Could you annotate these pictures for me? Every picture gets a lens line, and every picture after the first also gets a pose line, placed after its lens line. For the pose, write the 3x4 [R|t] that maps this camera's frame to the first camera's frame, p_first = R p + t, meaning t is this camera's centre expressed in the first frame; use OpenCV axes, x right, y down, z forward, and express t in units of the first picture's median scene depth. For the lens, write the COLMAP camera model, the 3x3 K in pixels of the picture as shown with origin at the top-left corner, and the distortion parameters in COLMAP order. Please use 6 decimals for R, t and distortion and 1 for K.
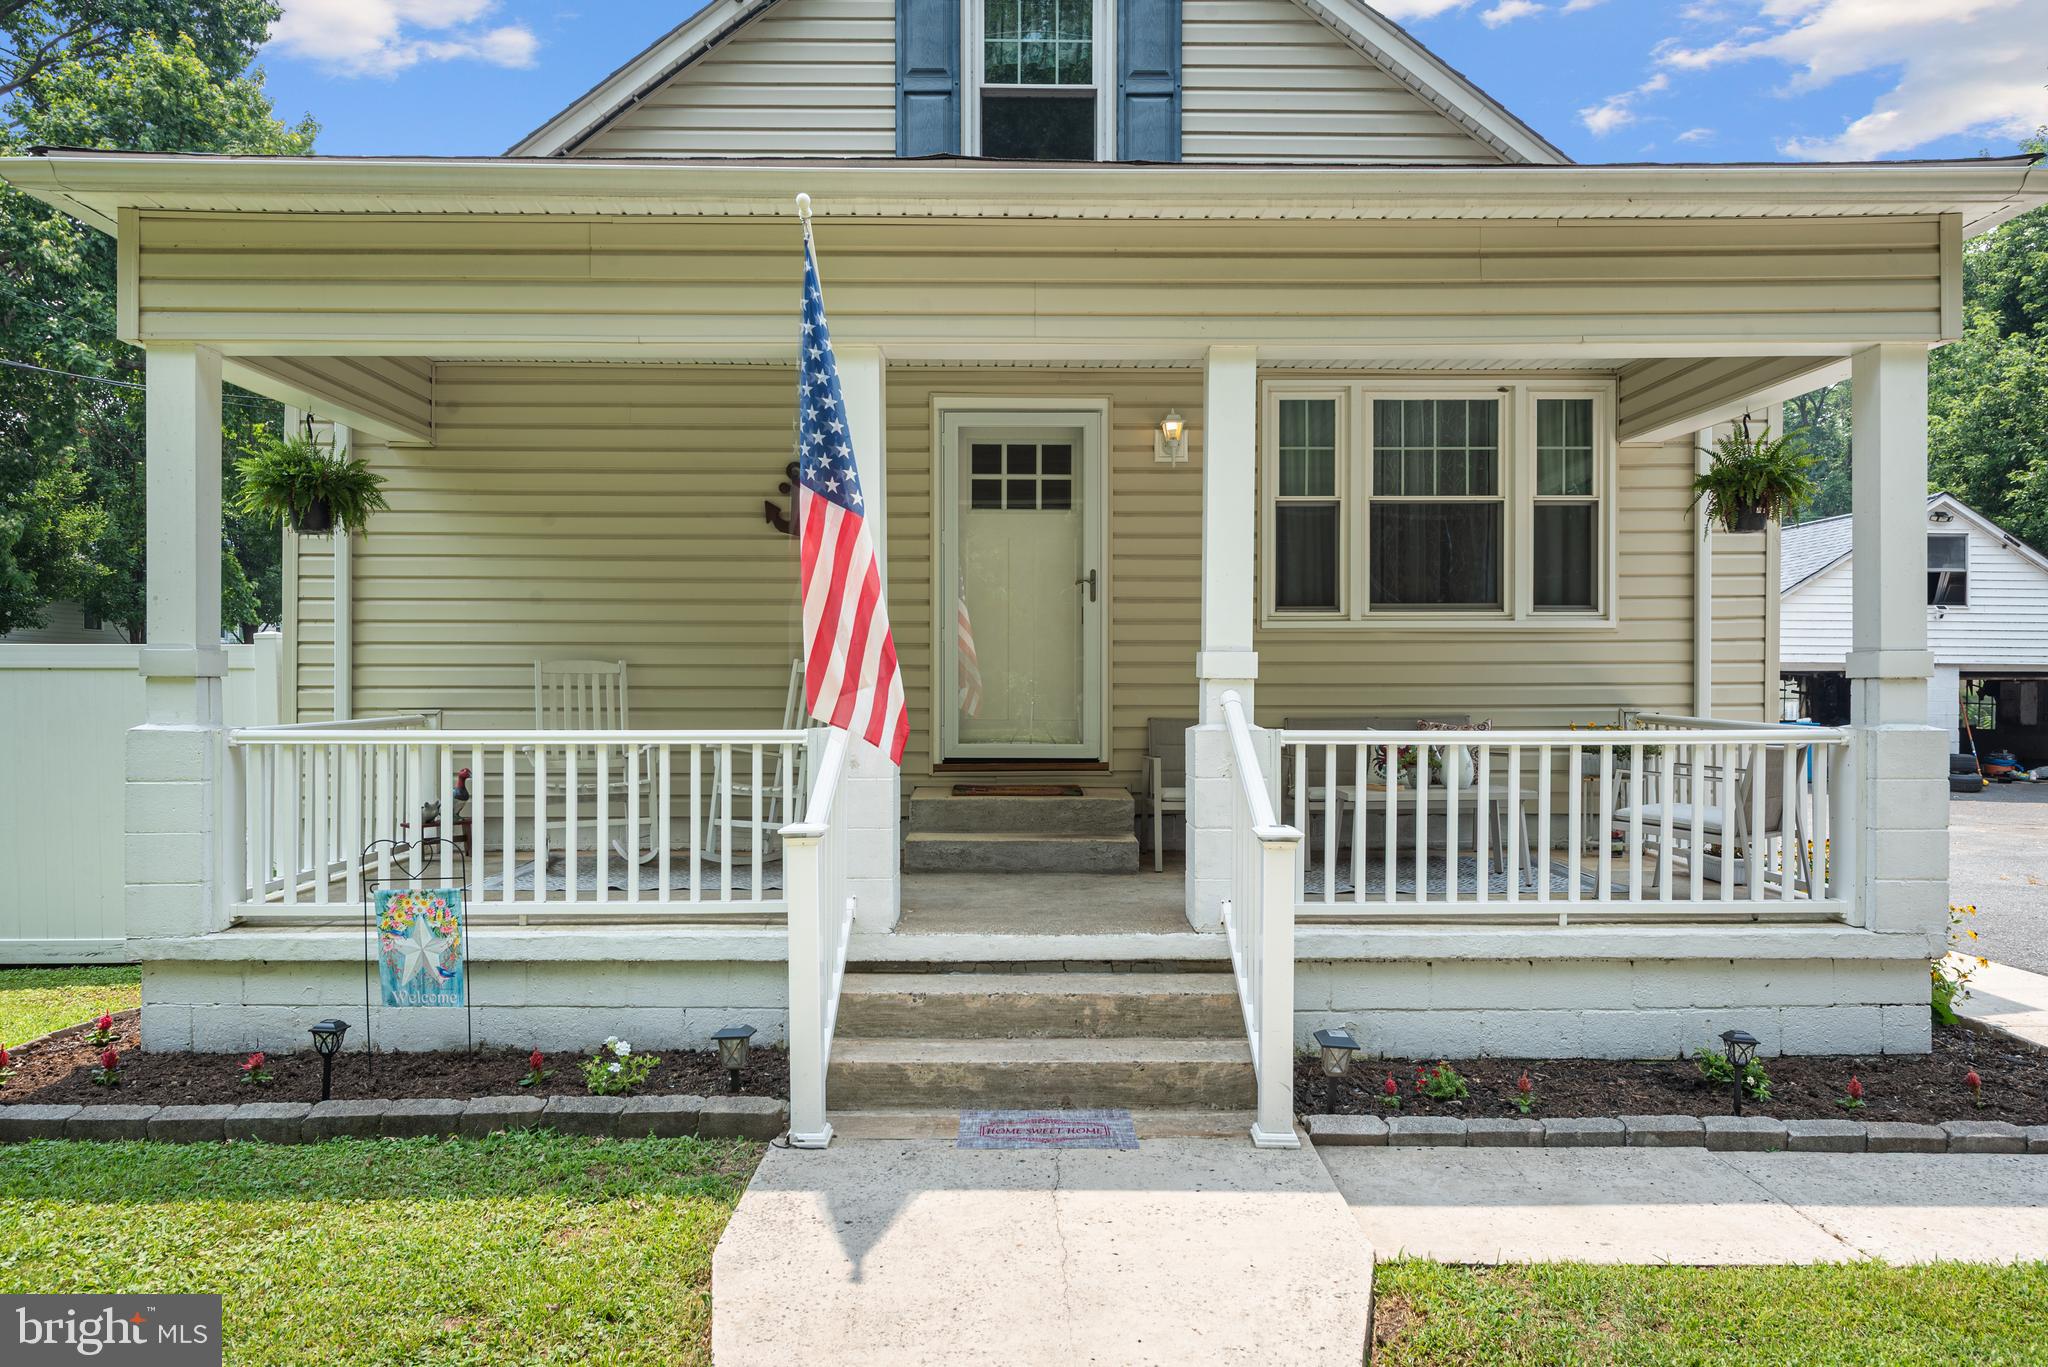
lens RADIAL K [[1405.4, 0, 1077.4], [0, 1405.4, 688.9], [0, 0, 1]] dist [0.023910, -0.007920]
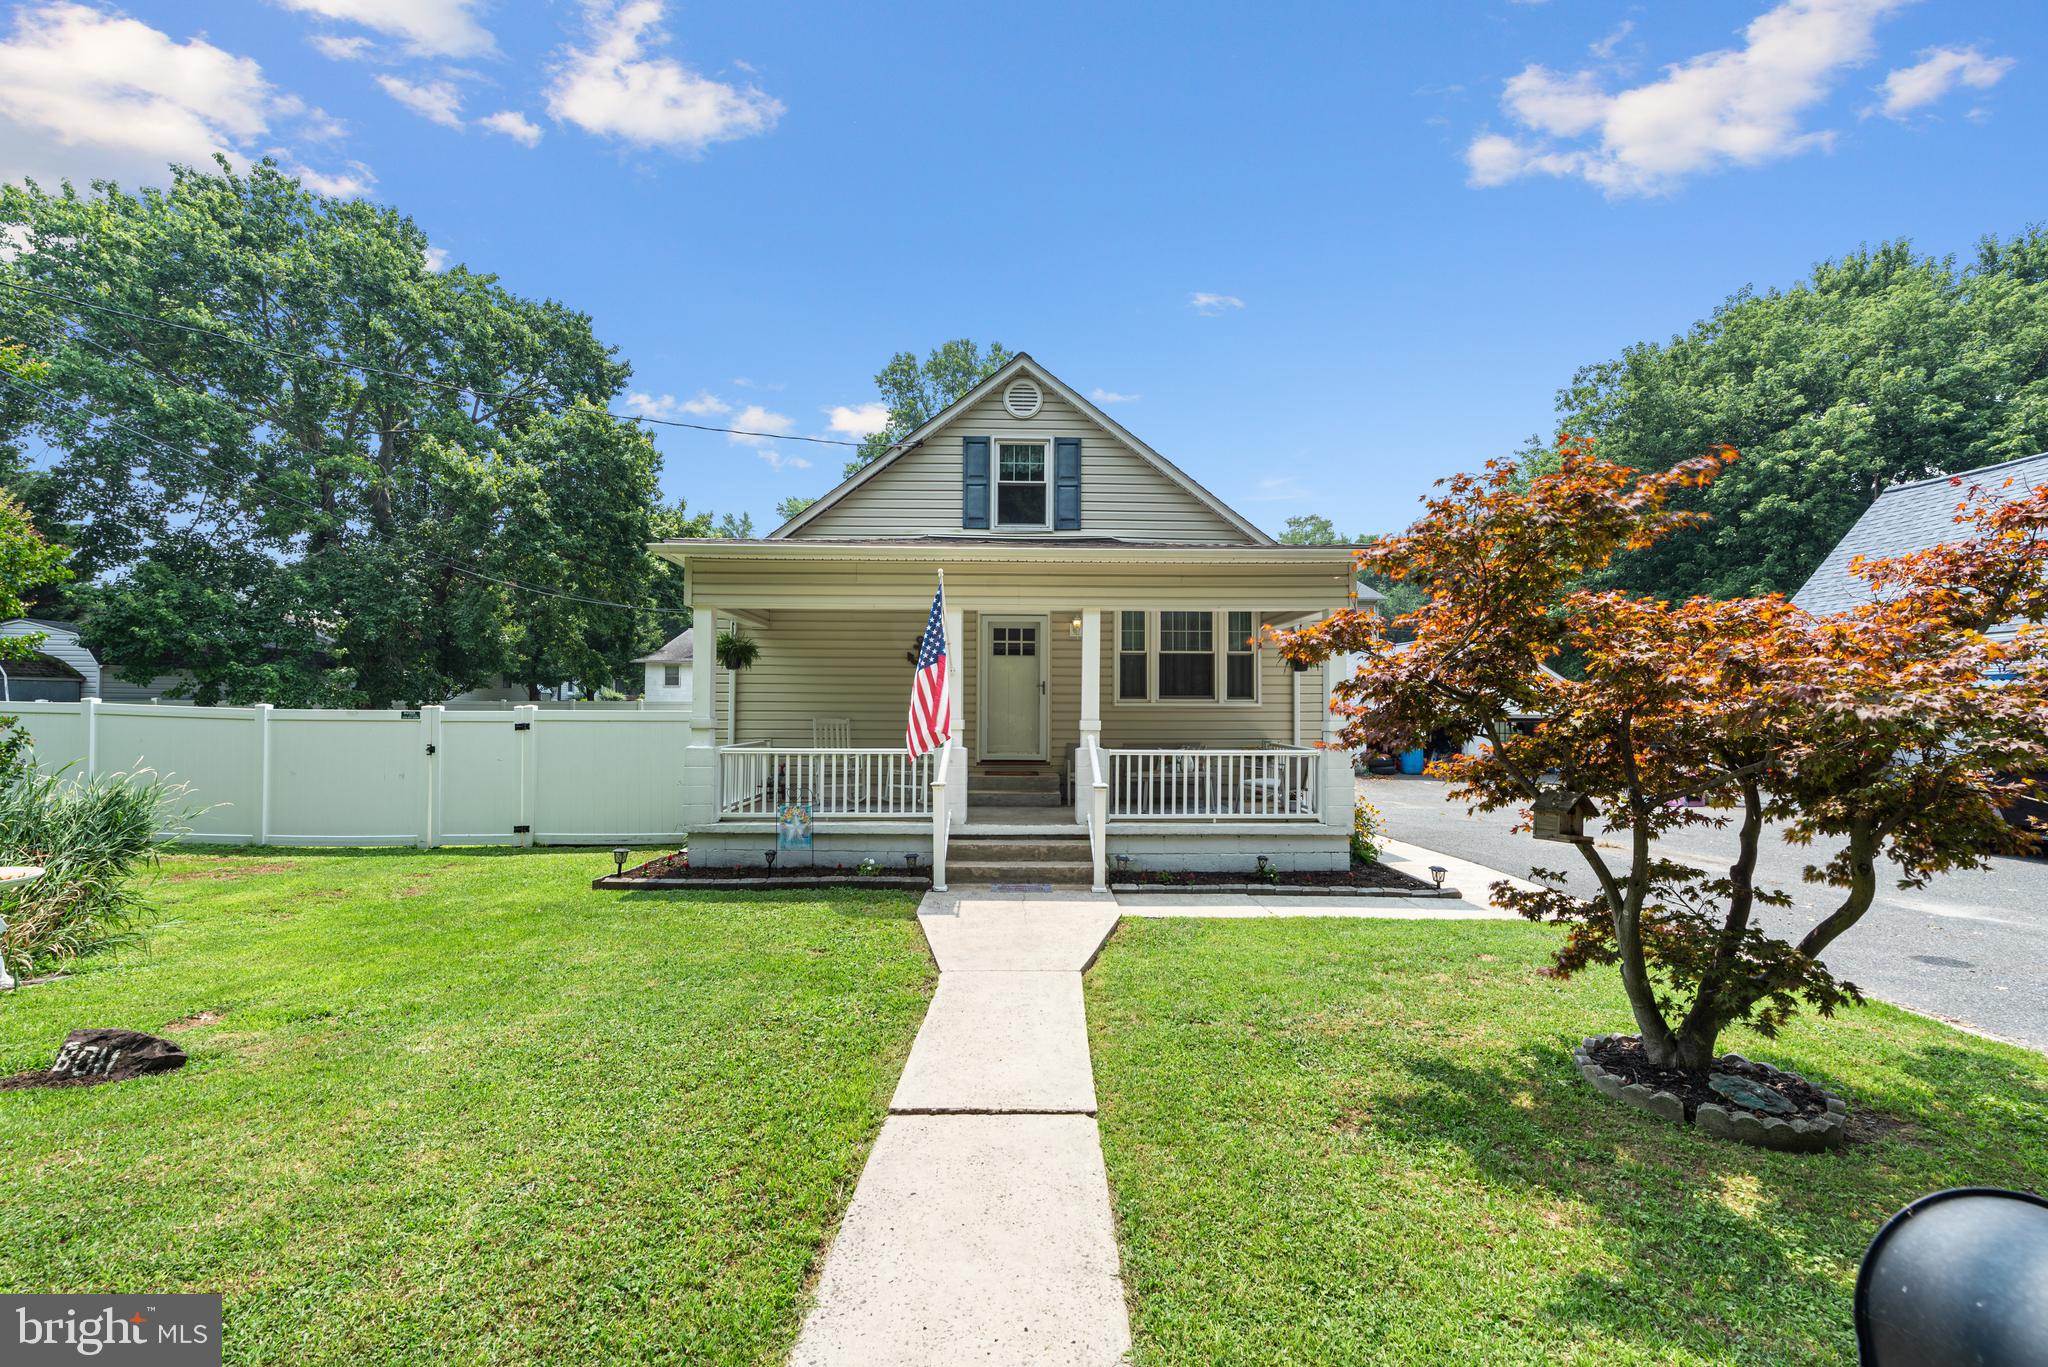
lens RADIAL K [[800.9, 0, 1054.0], [0, 800.9, 699.4], [0, 0, 1]] dist [0.014275, -0.004506]
pose [[0.999939, 0.005005, 0.009863, 0.018662], [-0.004741, 0.999635, -0.026608, -0.021404], [-0.009993, 0.026560, 0.999597, -0.442835]]
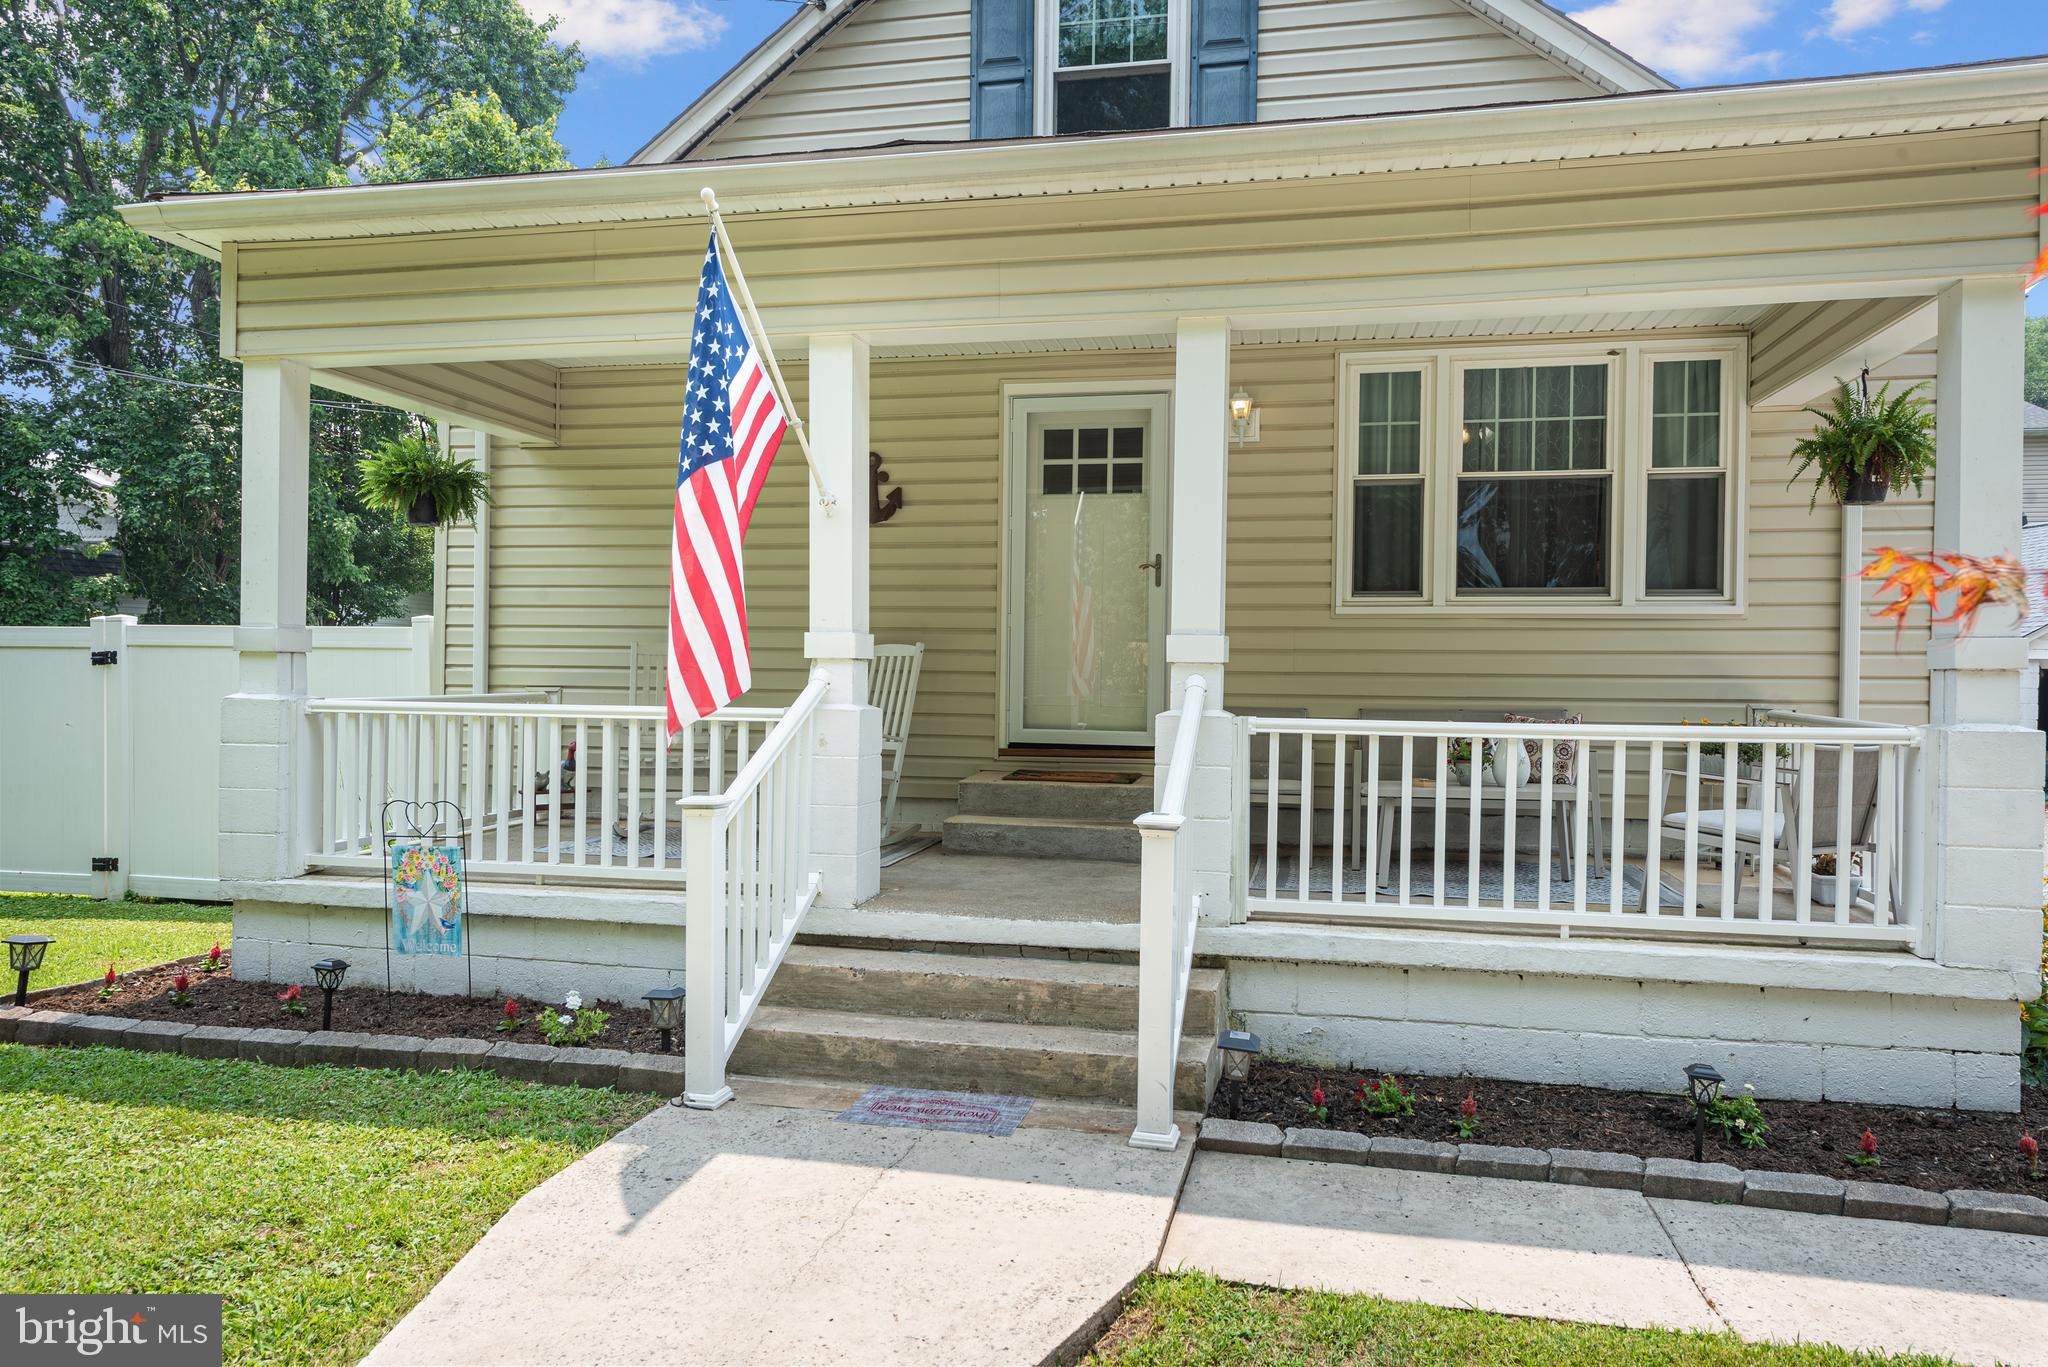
lens RADIAL K [[1405.4, 0, 1028.4], [0, 1405.4, 682.0], [0, 0, 1]] dist [0.023910, -0.007920]
pose [[0.972863, 0.012931, -0.231019, 0.181247], [-0.012923, 0.999915, 0.001547, 0.004803], [0.231020, 0.001480, 0.972948, 0.029928]]
